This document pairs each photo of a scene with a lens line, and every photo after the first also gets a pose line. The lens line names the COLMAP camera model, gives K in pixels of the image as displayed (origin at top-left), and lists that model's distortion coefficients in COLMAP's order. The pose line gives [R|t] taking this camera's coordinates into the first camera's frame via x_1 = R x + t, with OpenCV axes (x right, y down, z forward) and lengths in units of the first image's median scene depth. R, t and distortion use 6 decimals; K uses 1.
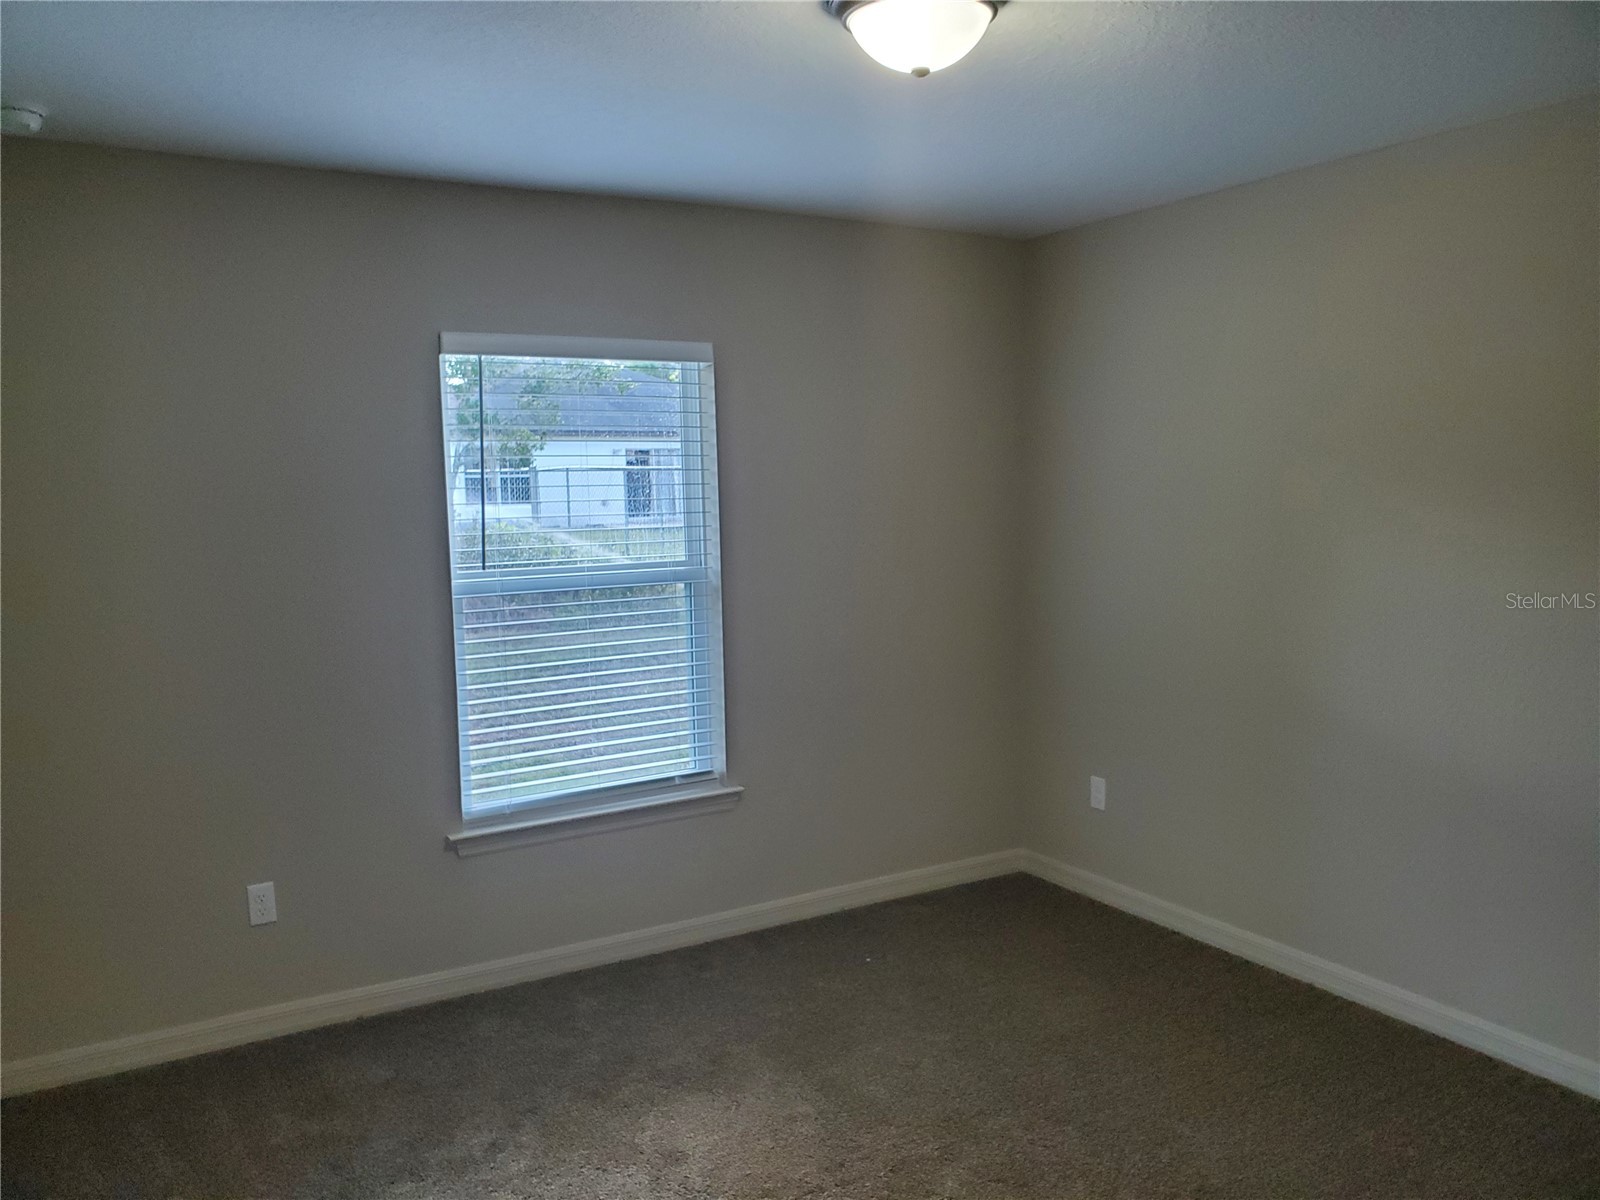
lens RADIAL K [[1245.2, 0, 796.3], [0, 1245.2, 625.4], [0, 0, 1]] dist [0.100848, -0.214841]
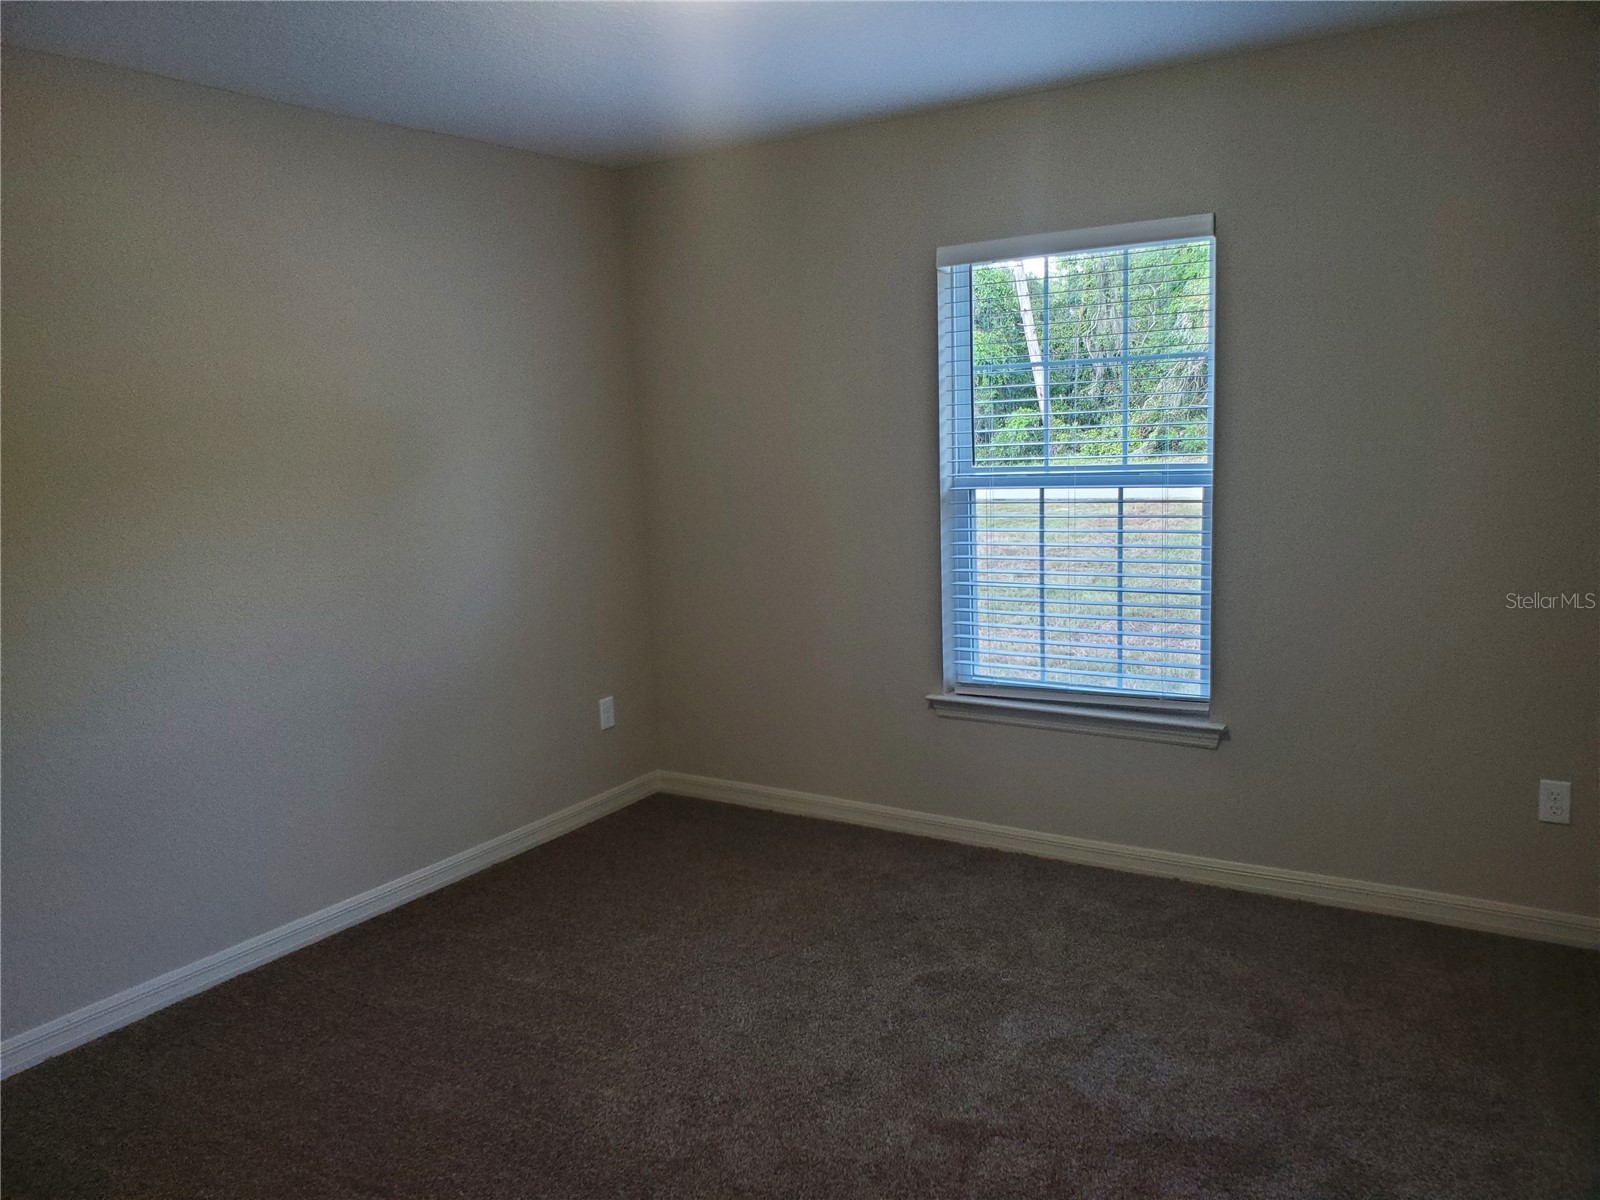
lens RADIAL K [[1227.9, 0, 800.0], [0, 1227.9, 600.0], [0, 0, 1]] dist [0.088233, 0.000887]
pose [[0.439962, 0.148058, -0.885727, 0.659929], [-0.067286, 0.988977, 0.131894, -0.059741], [0.895492, 0.001569, 0.445075, 0.389388]]
